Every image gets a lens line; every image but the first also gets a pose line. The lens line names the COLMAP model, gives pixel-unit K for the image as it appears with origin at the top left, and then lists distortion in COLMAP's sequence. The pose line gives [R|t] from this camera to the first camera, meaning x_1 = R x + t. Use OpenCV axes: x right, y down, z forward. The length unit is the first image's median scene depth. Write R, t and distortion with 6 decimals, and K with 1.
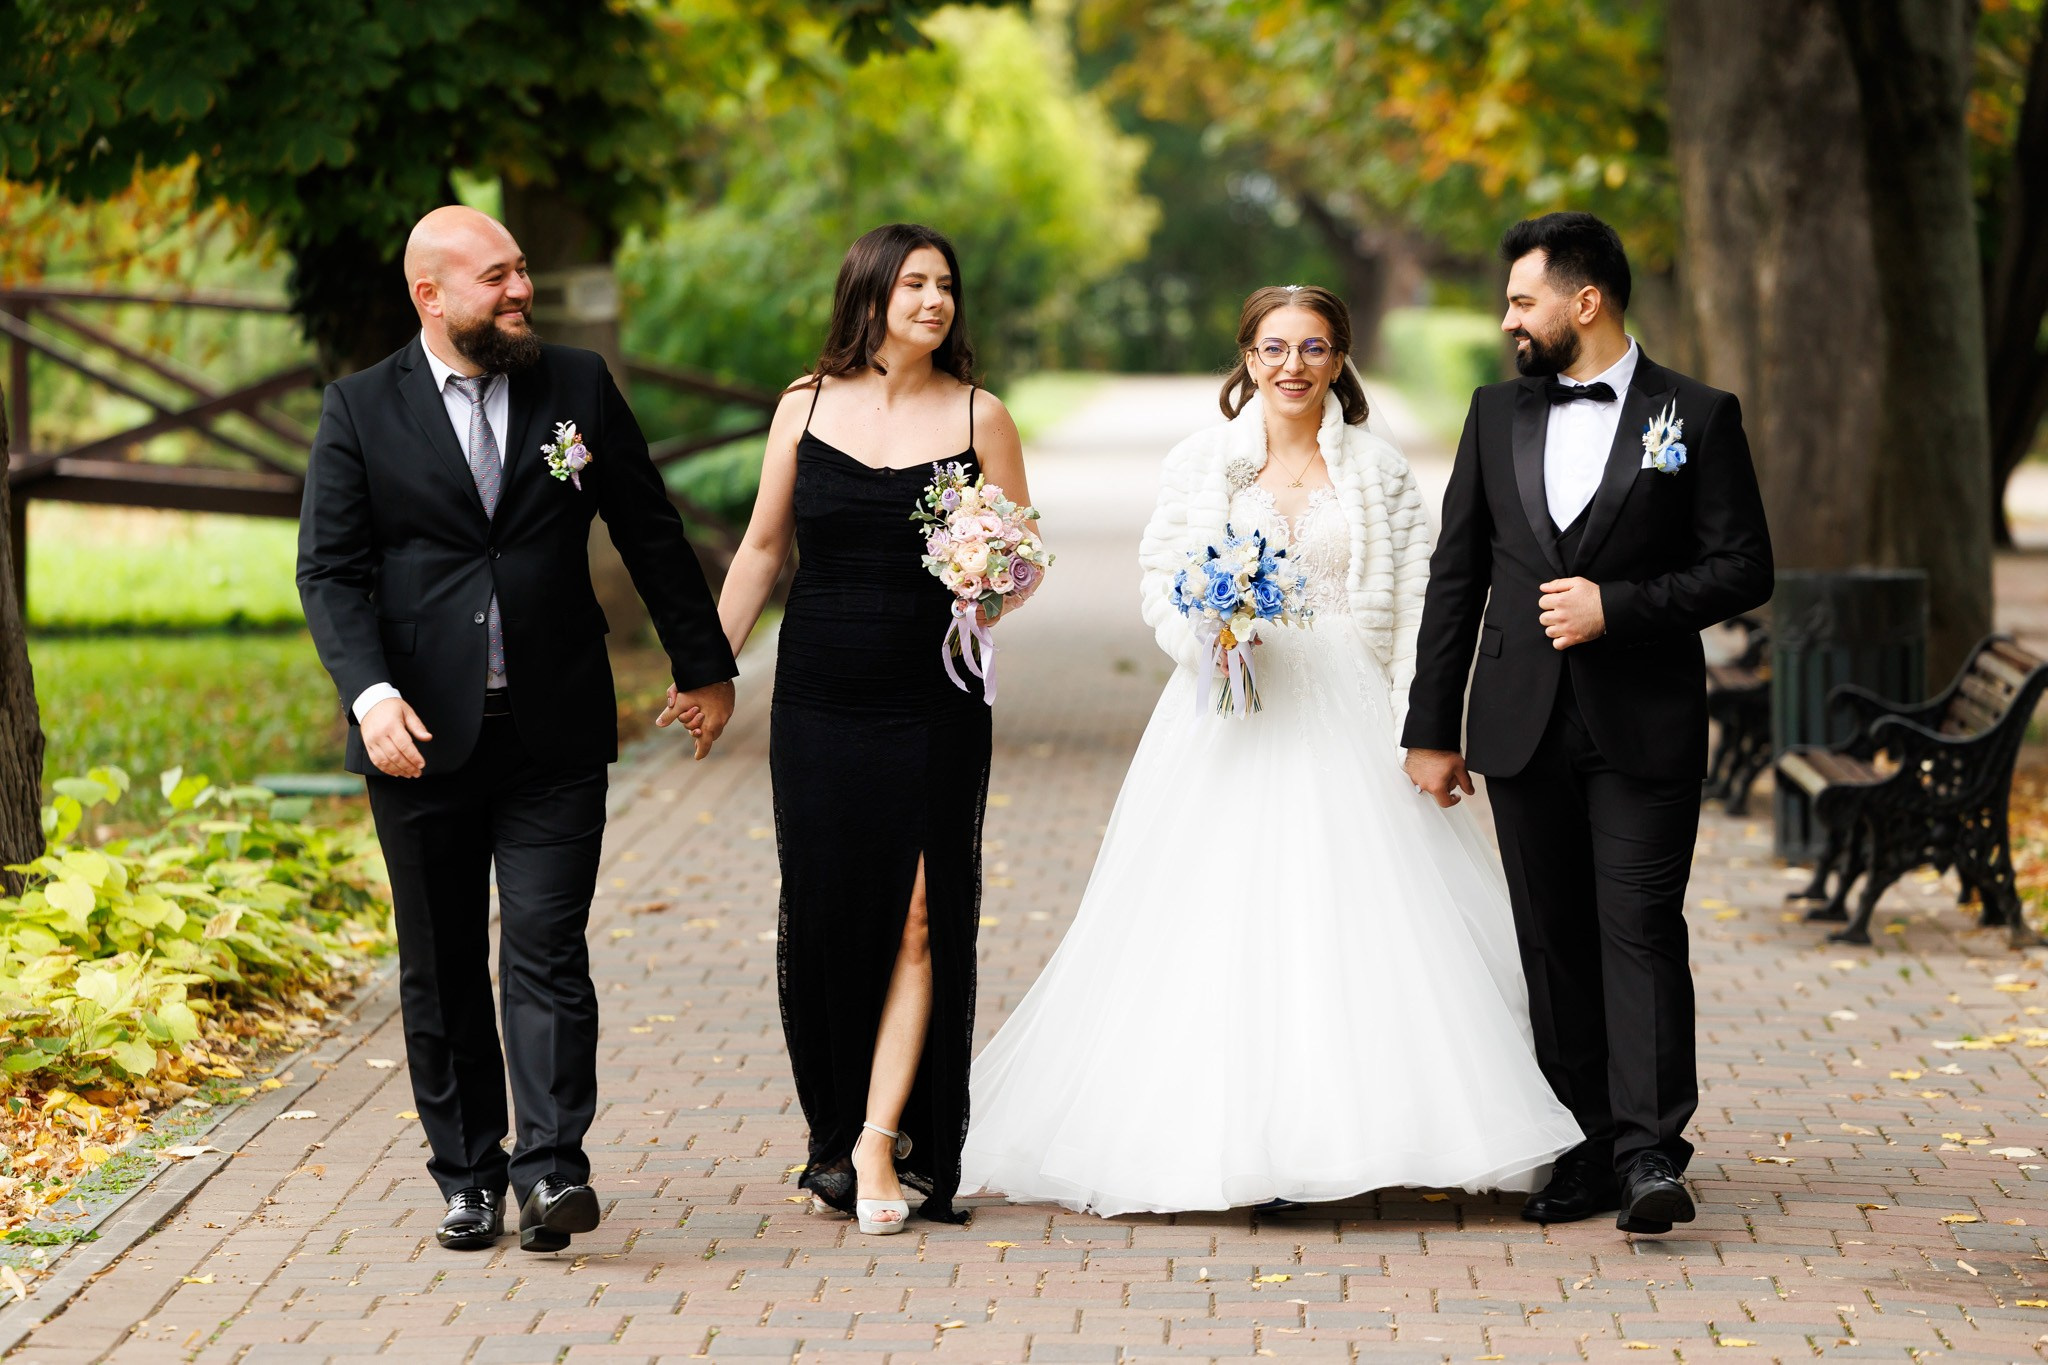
lens RADIAL K [[8859.2, 0, 1024.0], [0, 8859.2, 682.5], [0, 0, 1]] dist [-0.074478, -3.243533]
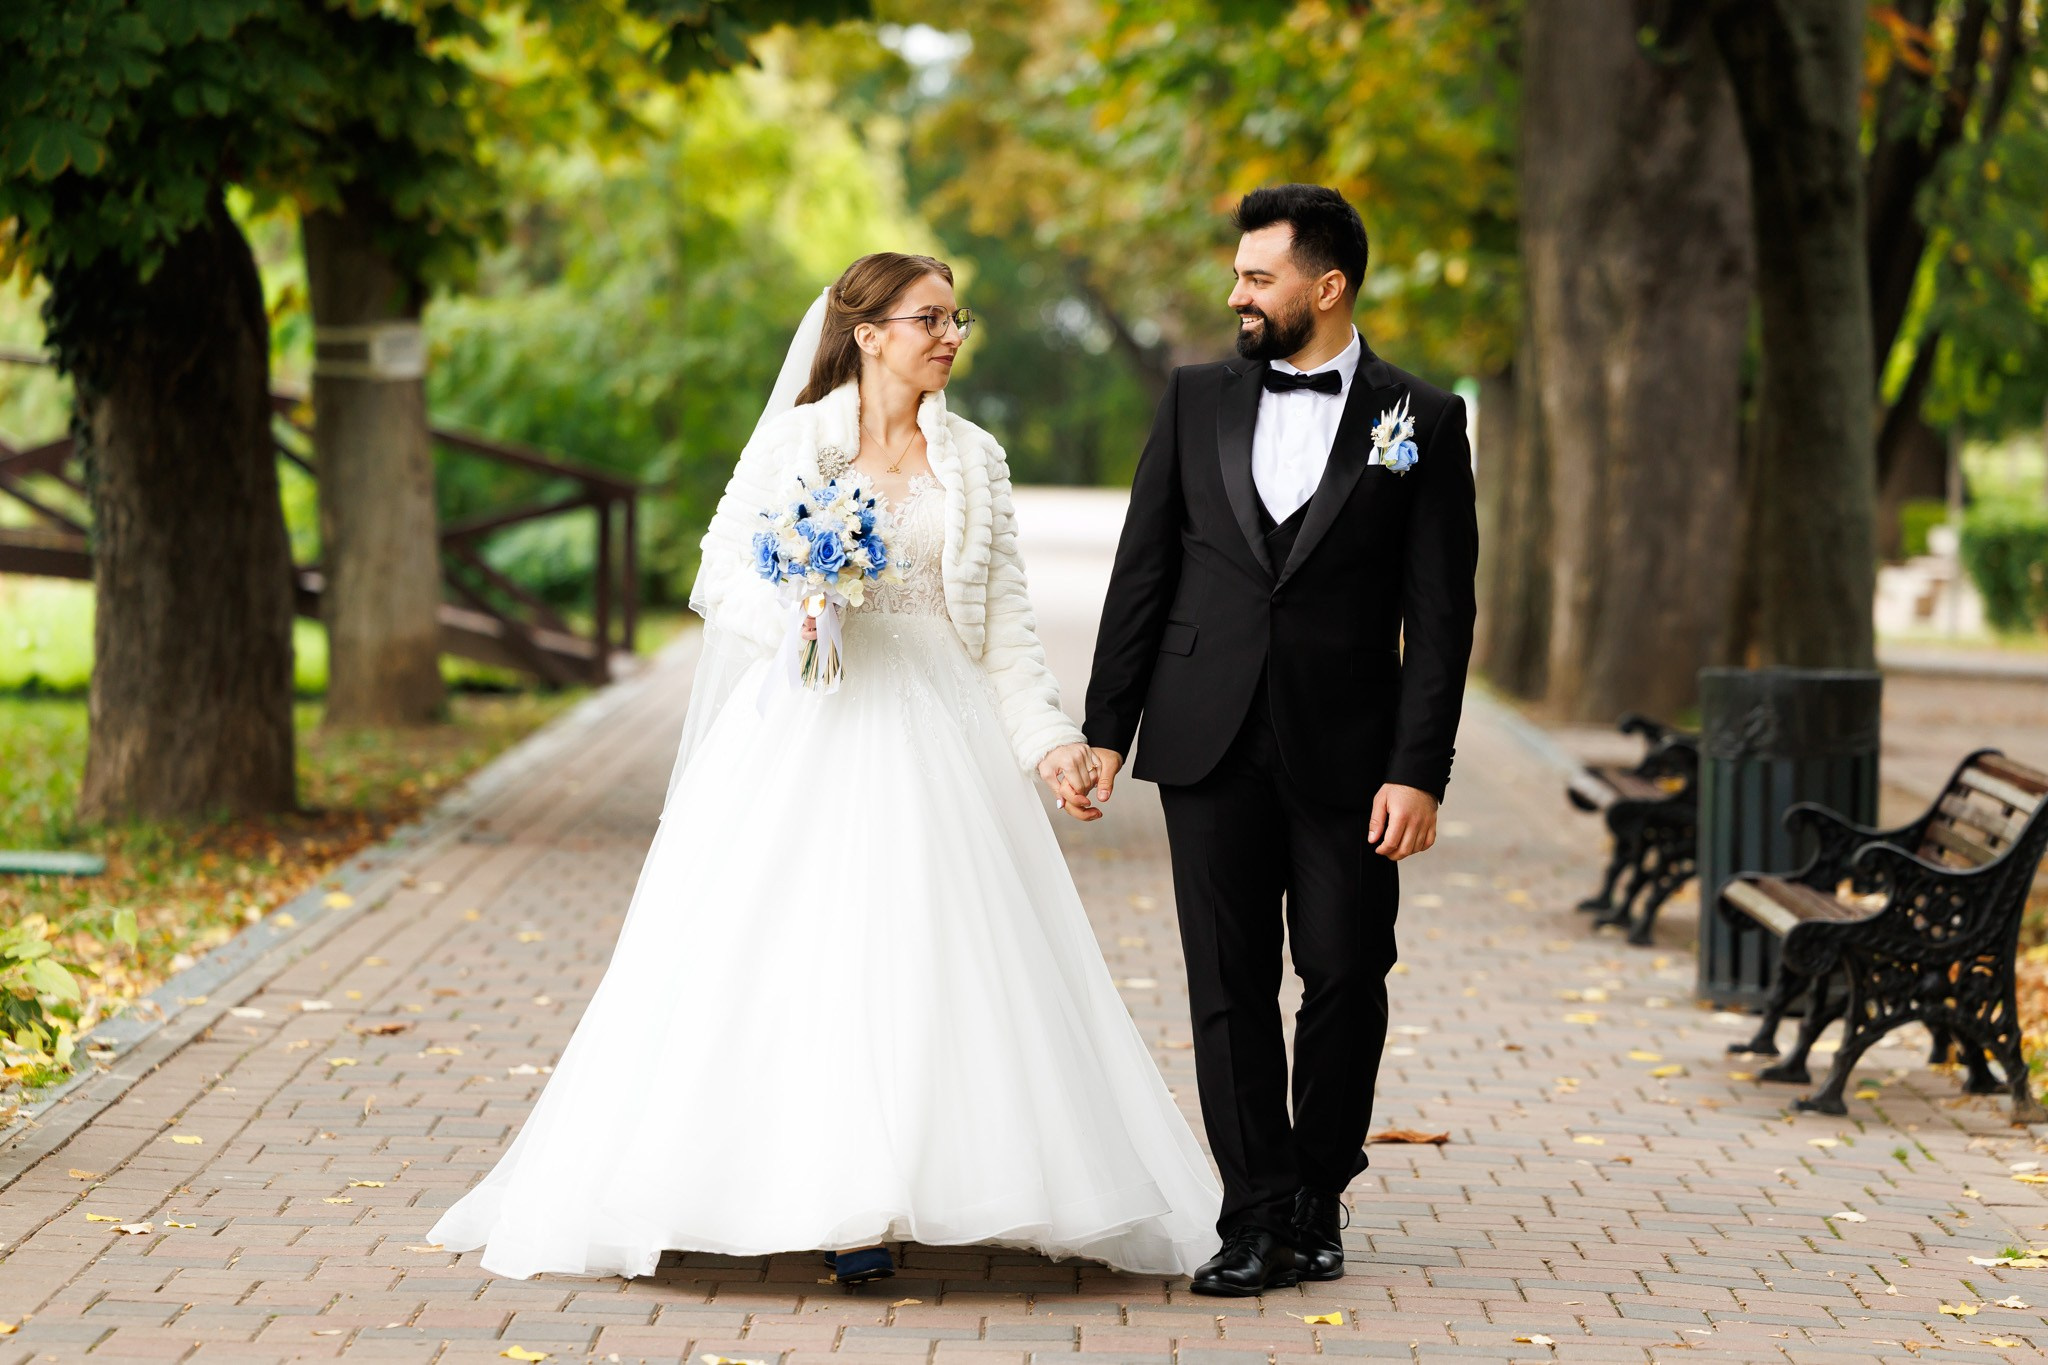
lens RADIAL K [[7386.2, 0, 881.3], [0, 7386.2, 683.2], [0, 0, 1]] dist [-0.083458, -1.219042]
pose [[0.999604, 0.027764, 0.004649, 0.000531], [-0.027708, 0.999547, -0.011754, -0.000250], [-0.004973, 0.011620, 0.999920, 0.259884]]
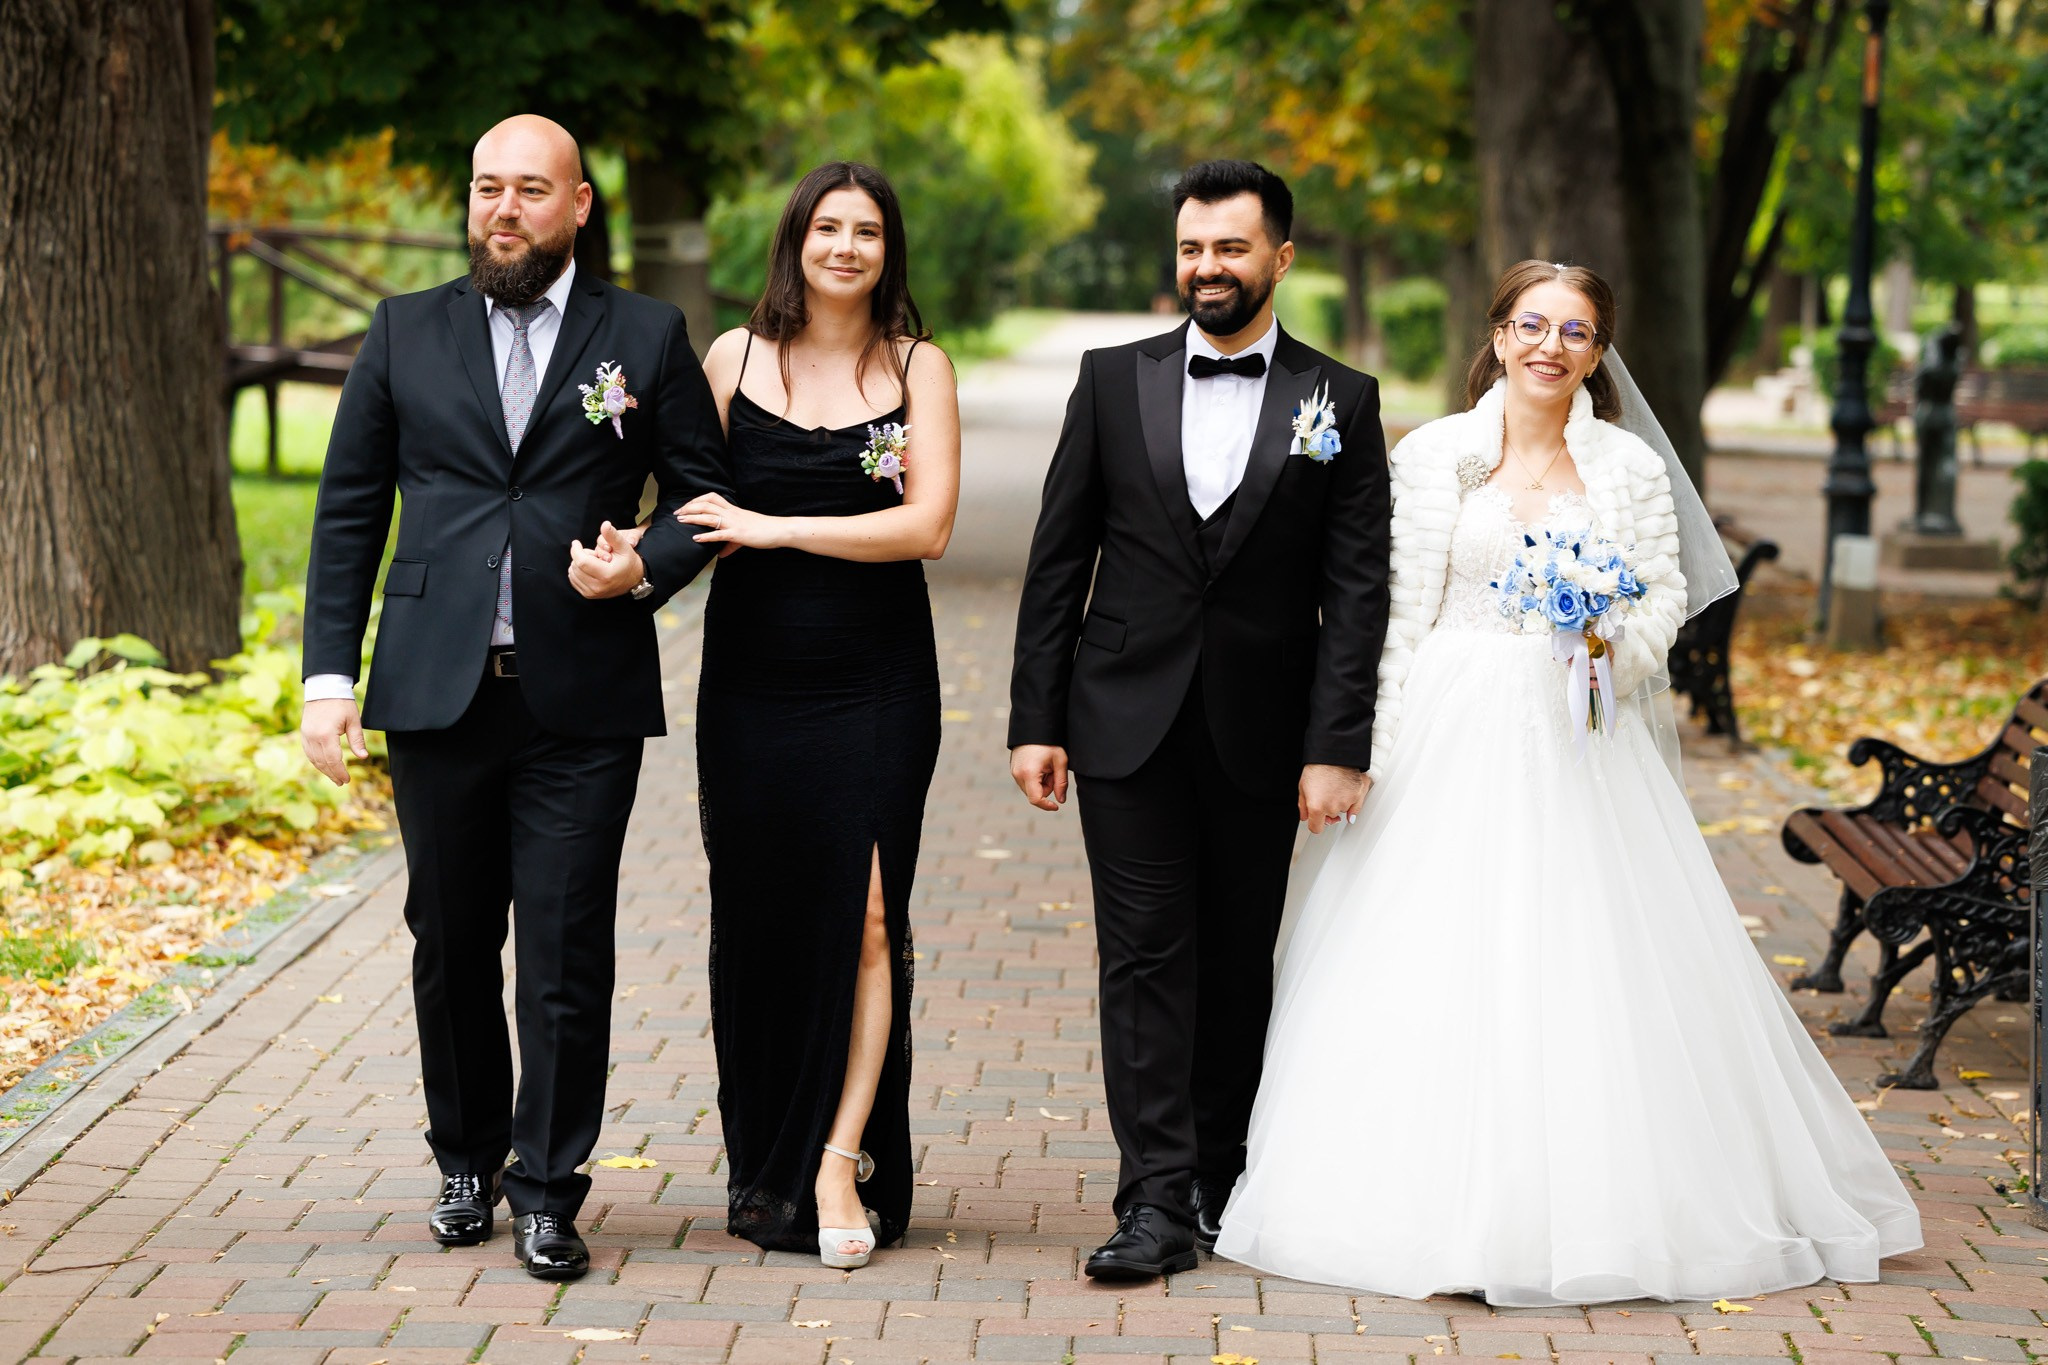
lens RADIAL K [[6006.4, 0, 1086.7], [0, 6006.4, 682.3], [0, 0, 1]] dist [0.046714, 0.262435]
pose [[0.999647, 0.022446, 0.014225, 0.001341], [-0.022818, 0.999388, 0.026522, -0.002128], [-0.013621, -0.026837, 0.999547, 0.081460]]
